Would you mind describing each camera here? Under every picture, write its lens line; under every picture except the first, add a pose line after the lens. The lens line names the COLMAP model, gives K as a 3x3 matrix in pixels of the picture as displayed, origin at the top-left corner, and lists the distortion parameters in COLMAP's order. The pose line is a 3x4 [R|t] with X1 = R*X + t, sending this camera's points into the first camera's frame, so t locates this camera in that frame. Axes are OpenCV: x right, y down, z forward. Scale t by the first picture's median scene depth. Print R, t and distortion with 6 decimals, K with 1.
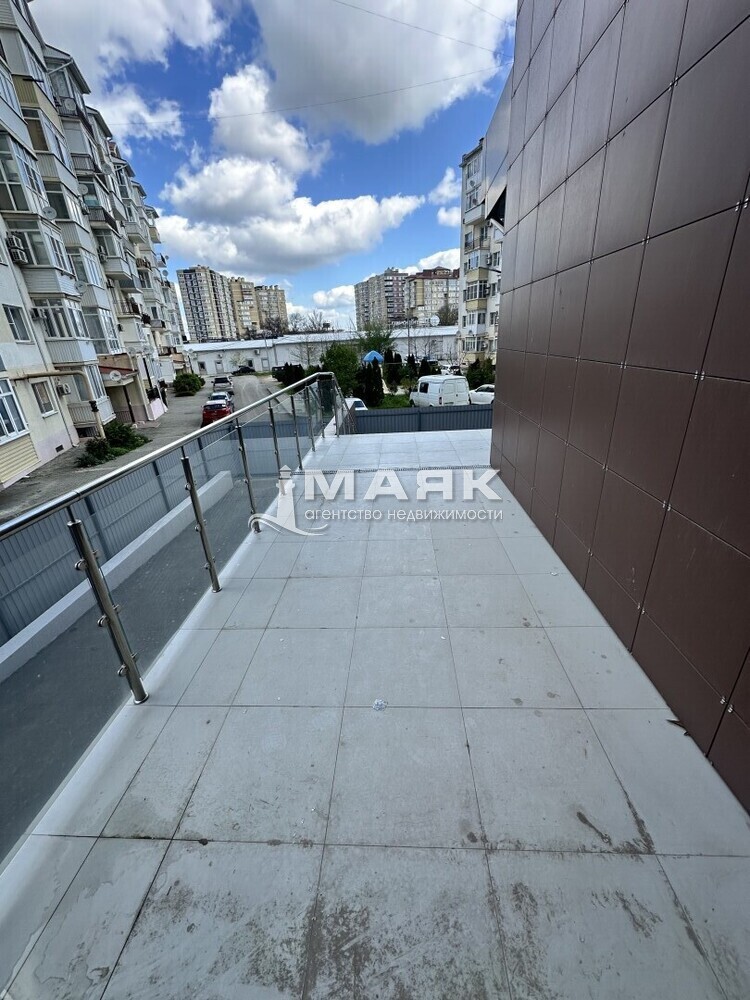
lens RADIAL K [[397.1, 0, 371.2], [0, 397.1, 498.5], [0, 0, 1]] dist [-0.004659, 0.000898]
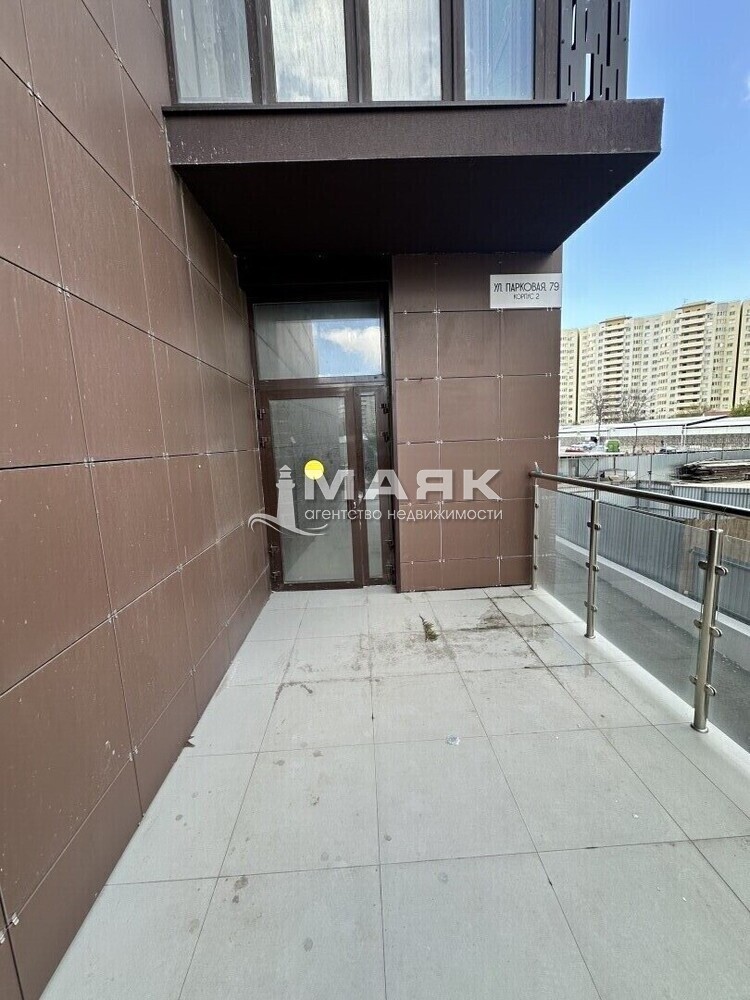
lens RADIAL K [[397.1, 0, 370.4], [0, 397.1, 501.1], [0, 0, 1]] dist [-0.004659, 0.000898]
pose [[-0.991774, 0.105913, -0.071882, 0.329036], [0.053643, 0.853781, 0.517861, -0.742248], [0.116220, 0.509745, -0.852439, 2.099302]]
